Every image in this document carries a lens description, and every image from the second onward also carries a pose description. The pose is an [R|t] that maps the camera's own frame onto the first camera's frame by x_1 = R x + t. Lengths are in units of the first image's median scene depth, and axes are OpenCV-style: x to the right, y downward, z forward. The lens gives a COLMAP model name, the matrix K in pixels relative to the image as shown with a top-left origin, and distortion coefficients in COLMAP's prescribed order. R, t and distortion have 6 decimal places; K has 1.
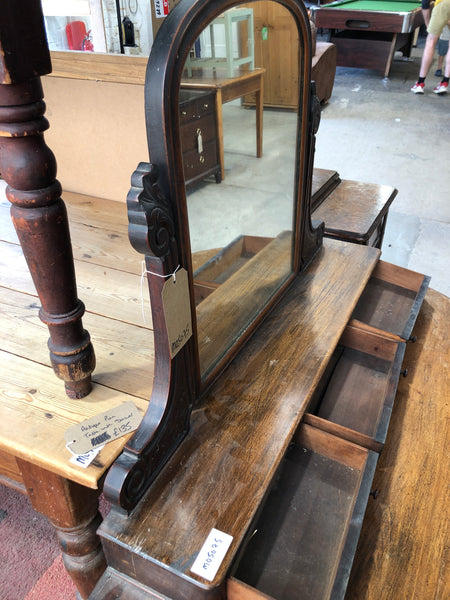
lens RADIAL K [[496.4, 0, 225.0], [0, 496.4, 300.0], [0, 0, 1]] dist [0.044391, -0.053742]
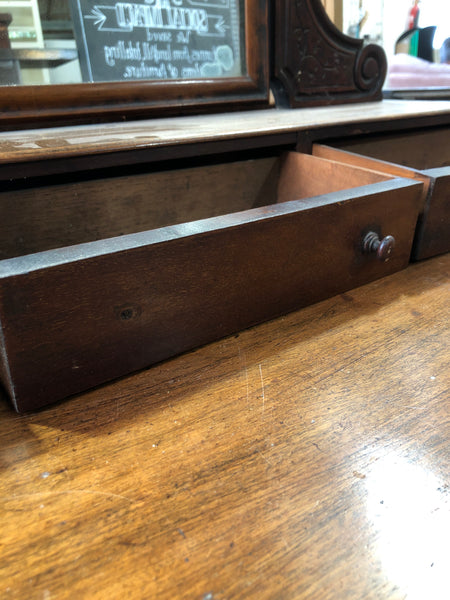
lens RADIAL K [[496.4, 0, 225.0], [0, 496.4, 300.0], [0, 0, 1]] dist [0.044391, -0.053742]
pose [[0.881543, 0.173492, -0.439070, 0.531390], [-0.248868, 0.961087, -0.119905, 0.309952], [0.401182, 0.214972, 0.890416, 0.871918]]
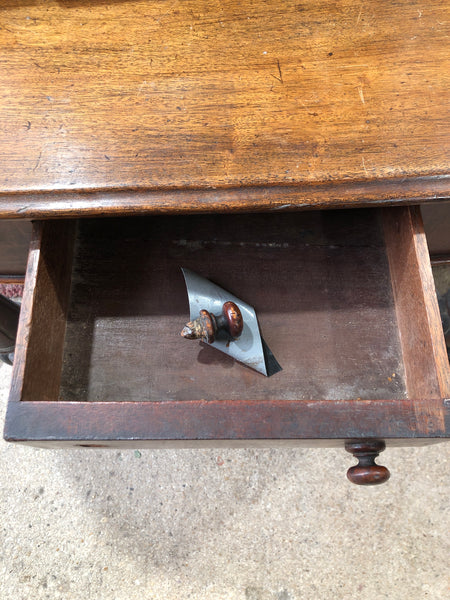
lens RADIAL K [[496.1, 0, 225.0], [0, 496.1, 300.0], [0, 0, 1]] dist [0.003521, -0.010989]
pose [[0.482109, 0.815382, -0.320504, 0.804937], [-0.466746, 0.548628, 0.693654, 0.129109], [0.741431, -0.184823, 0.645075, 0.856466]]
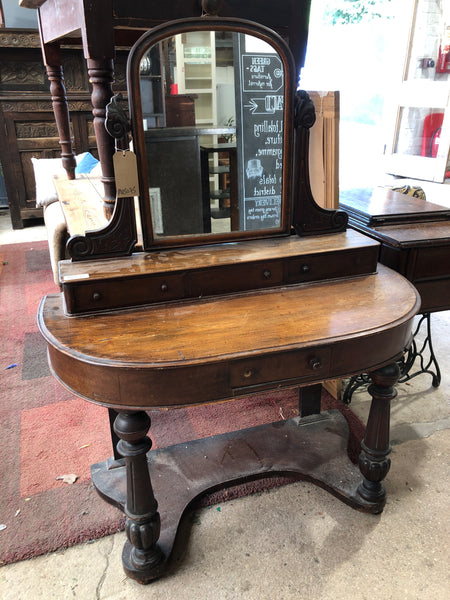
lens RADIAL K [[496.4, 0, 225.0], [0, 496.4, 300.0], [0, 0, 1]] dist [0.044391, -0.053742]
pose [[0.708515, 0.293367, -0.641827, 1.383009], [-0.400837, 0.915838, -0.023873, 0.322700], [0.580806, 0.274183, 0.766478, -0.132333]]
